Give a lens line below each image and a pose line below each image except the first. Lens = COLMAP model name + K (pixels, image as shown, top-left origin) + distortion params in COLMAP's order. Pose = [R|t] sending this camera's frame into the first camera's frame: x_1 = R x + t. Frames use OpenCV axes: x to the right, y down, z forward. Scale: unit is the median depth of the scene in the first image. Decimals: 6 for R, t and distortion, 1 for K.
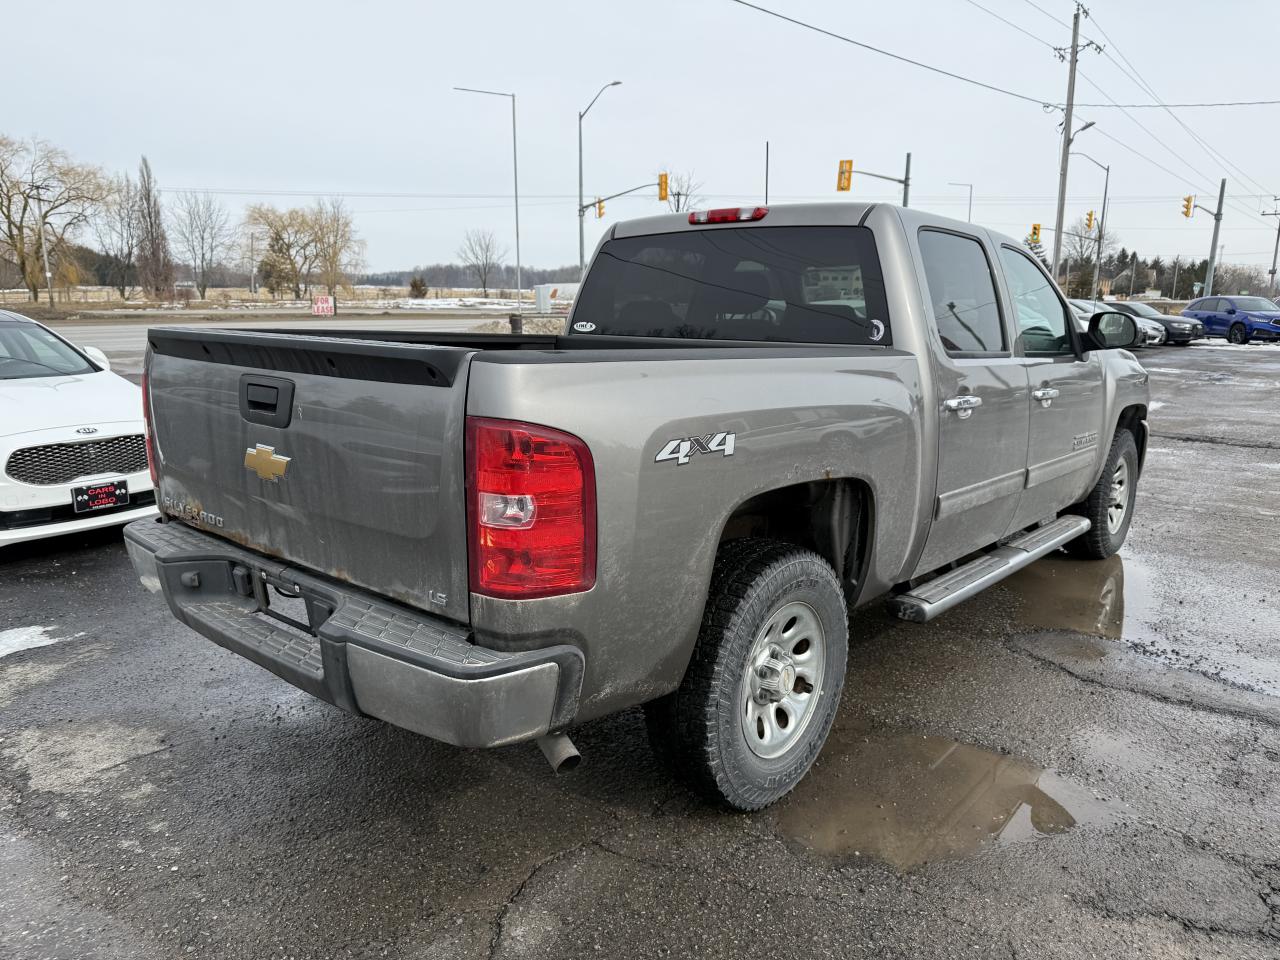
lens RADIAL K [[919.3, 0, 628.1], [0, 919.3, 503.9], [0, 0, 1]] dist [0.041369, -0.053046]
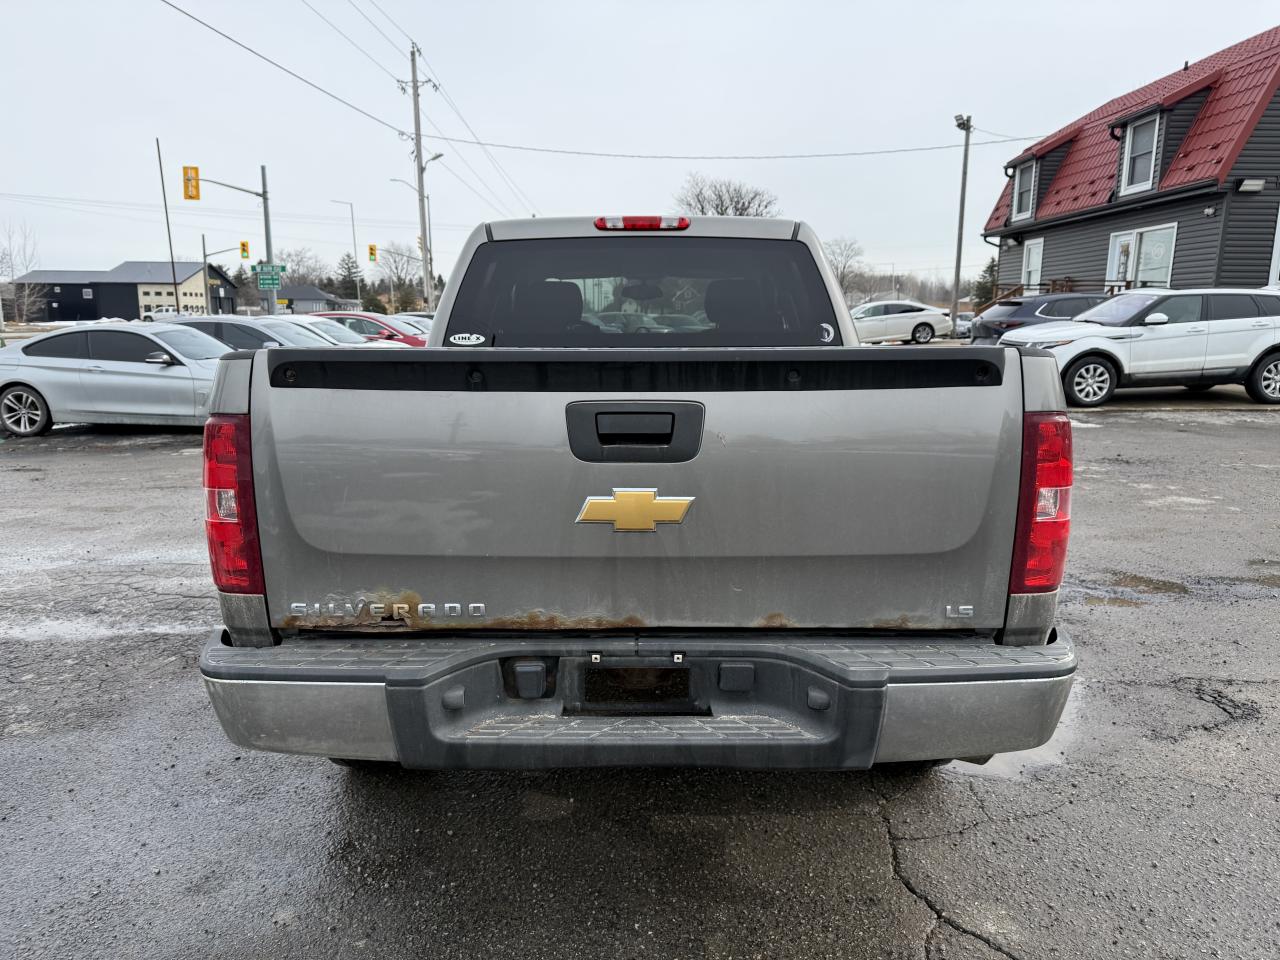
lens RADIAL K [[919.3, 0, 650.4], [0, 919.3, 506.7], [0, 0, 1]] dist [0.041369, -0.053046]
pose [[0.752806, -0.141845, 0.642778, -0.075644], [0.151985, 0.987576, 0.039932, -0.006539], [-0.640456, 0.067631, 0.765011, 0.033963]]
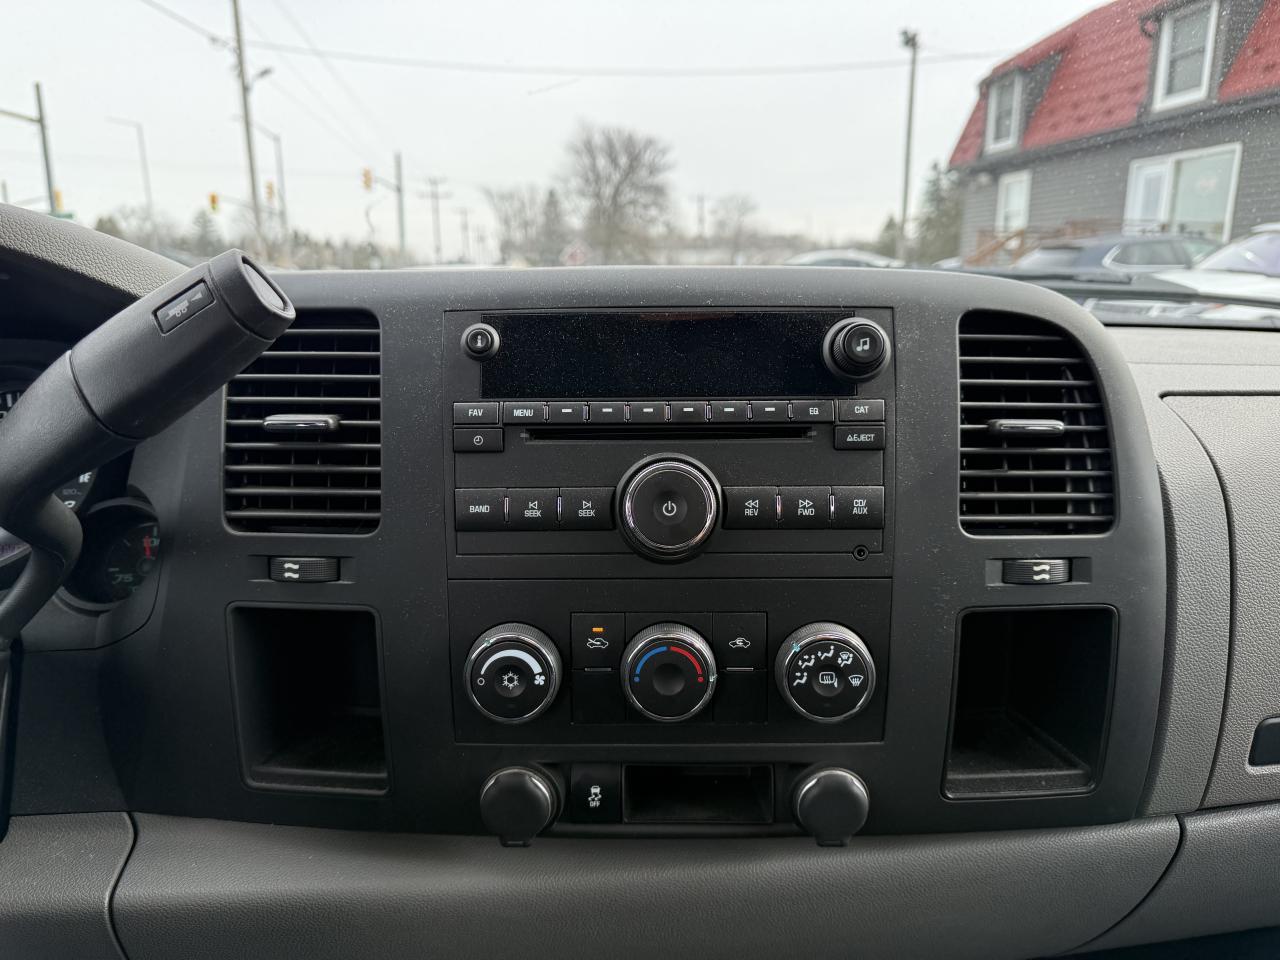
lens RADIAL K [[919.3, 0, 646.4], [0, 919.3, 488.2], [0, 0, 1]] dist [0.041369, -0.053046]
pose [[0.672423, -0.175564, 0.719045, 0.045507], [0.172649, 0.981868, 0.078281, -0.033174], [-0.719750, 0.071505, 0.690541, 0.176111]]
